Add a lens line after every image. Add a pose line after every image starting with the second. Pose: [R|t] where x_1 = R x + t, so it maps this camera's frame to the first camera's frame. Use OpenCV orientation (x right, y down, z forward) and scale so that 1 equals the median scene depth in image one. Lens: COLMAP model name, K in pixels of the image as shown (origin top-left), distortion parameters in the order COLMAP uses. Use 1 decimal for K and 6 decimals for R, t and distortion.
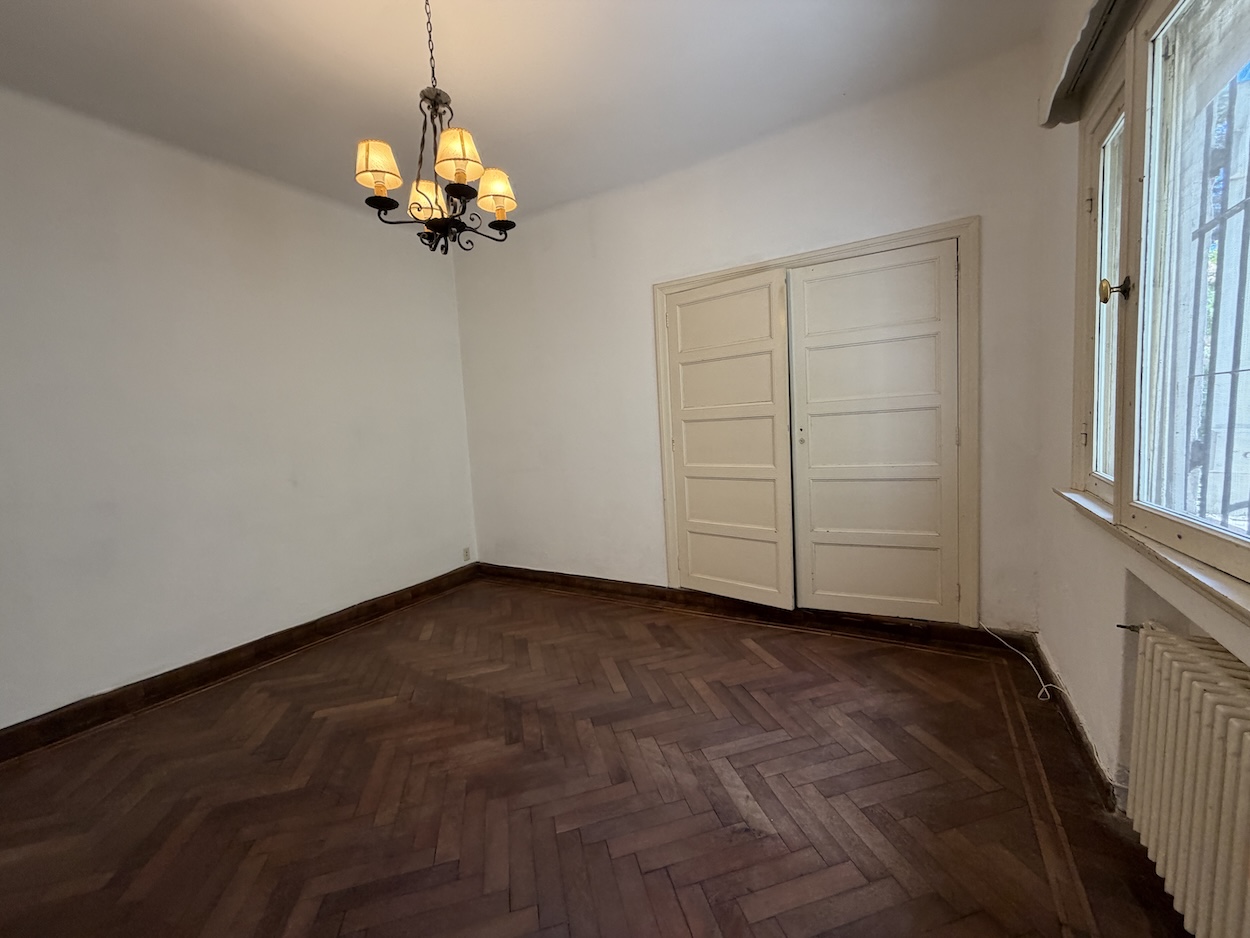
lens RADIAL K [[499.8, 0, 622.5], [0, 499.8, 471.3], [0, 0, 1]] dist [-0.001513, -0.000498]
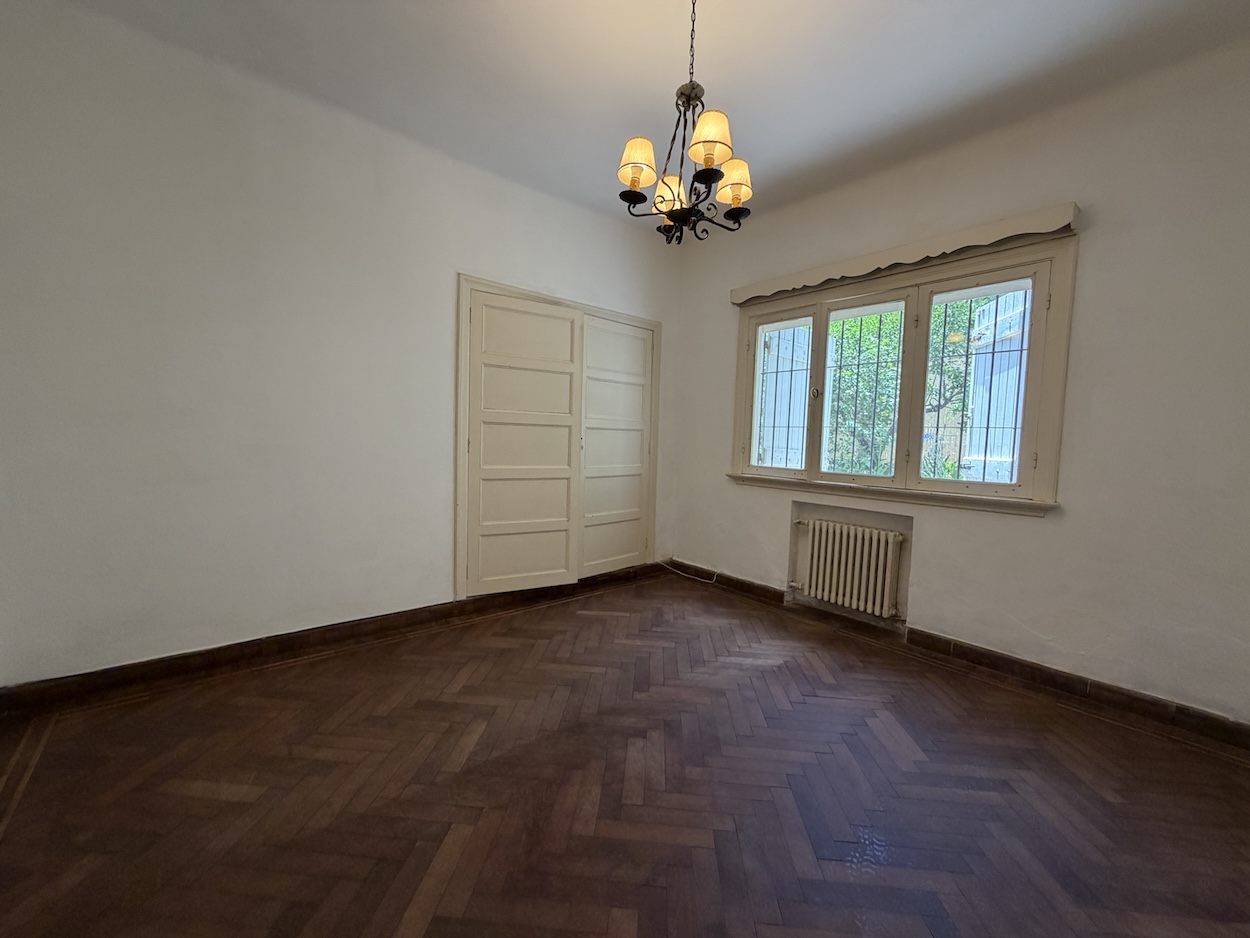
lens RADIAL K [[499.8, 0, 625.4], [0, 499.8, 469.3], [0, 0, 1]] dist [-0.001513, -0.000498]
pose [[0.312525, 0.007910, 0.949877, -0.863053], [0.039550, 0.998990, -0.021332, 0.029004], [-0.949086, 0.044234, 0.311896, 0.518494]]
